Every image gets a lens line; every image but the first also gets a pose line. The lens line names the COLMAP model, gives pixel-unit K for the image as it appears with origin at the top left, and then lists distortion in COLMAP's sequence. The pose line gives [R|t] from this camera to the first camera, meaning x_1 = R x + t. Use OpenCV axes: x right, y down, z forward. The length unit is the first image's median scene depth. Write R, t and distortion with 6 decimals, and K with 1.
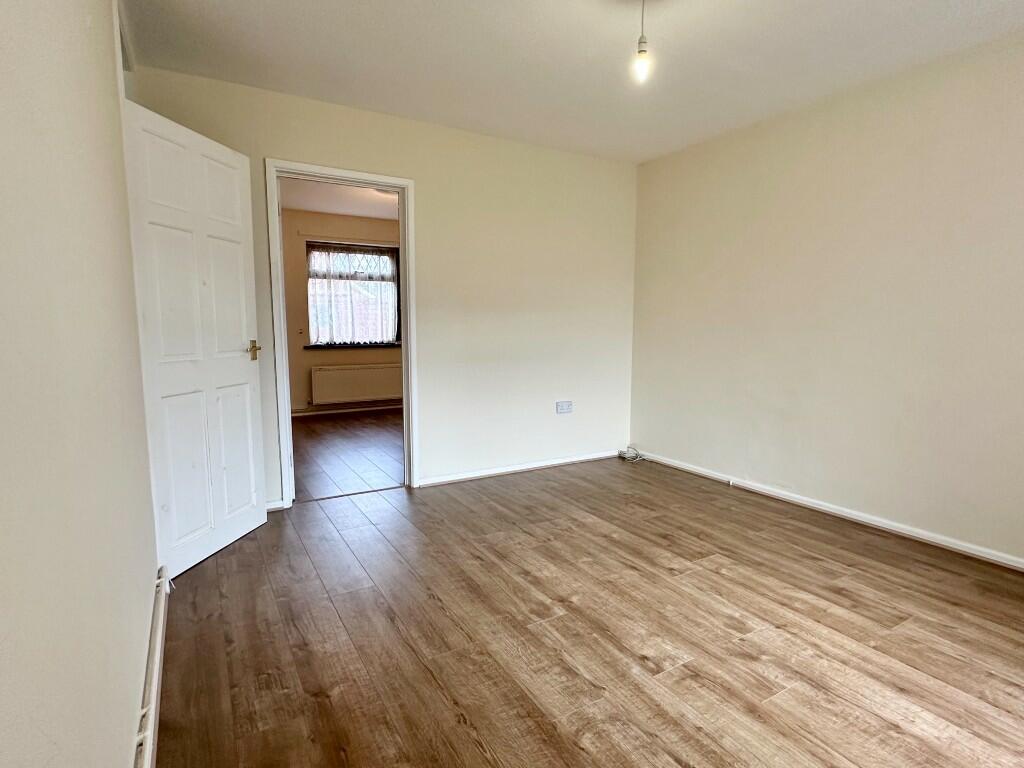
lens RADIAL K [[535.8, 0, 513.8], [0, 535.8, 385.6], [0, 0, 1]] dist [-0.001757, 0.000175]
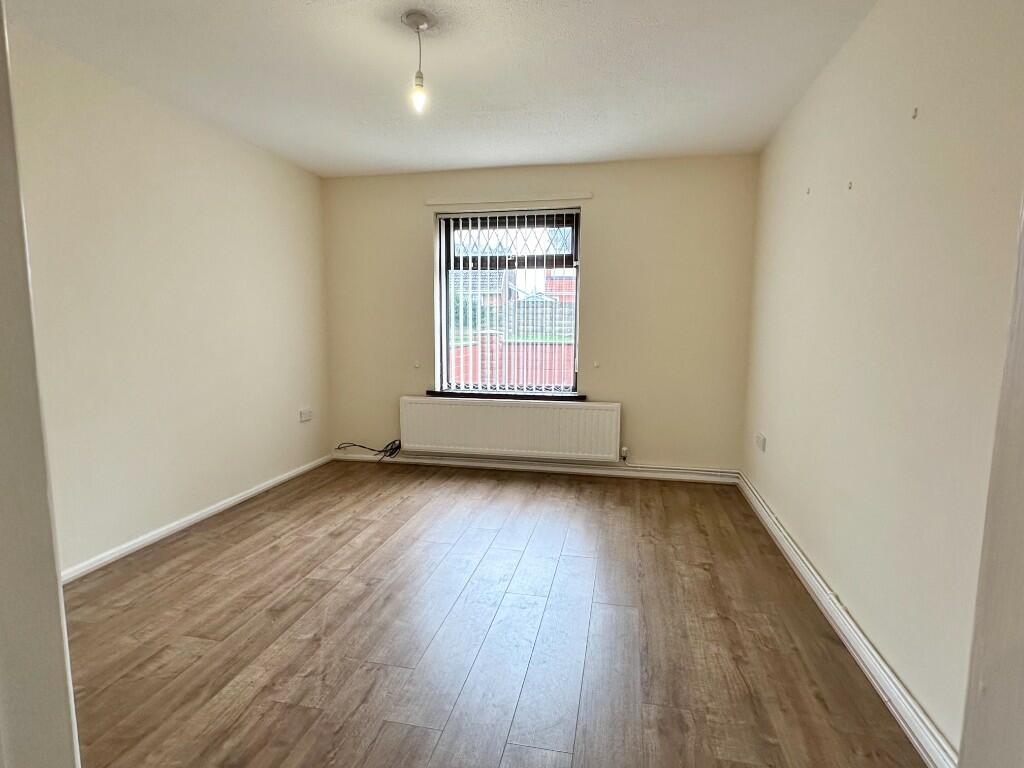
lens RADIAL K [[535.8, 0, 513.8], [0, 535.8, 385.6], [0, 0, 1]] dist [-0.001757, 0.000175]
pose [[-0.734248, -0.085106, 0.673526, -0.544974], [0.070926, 0.977065, 0.200781, -0.201840], [-0.675166, 0.195193, -0.711372, 1.441977]]
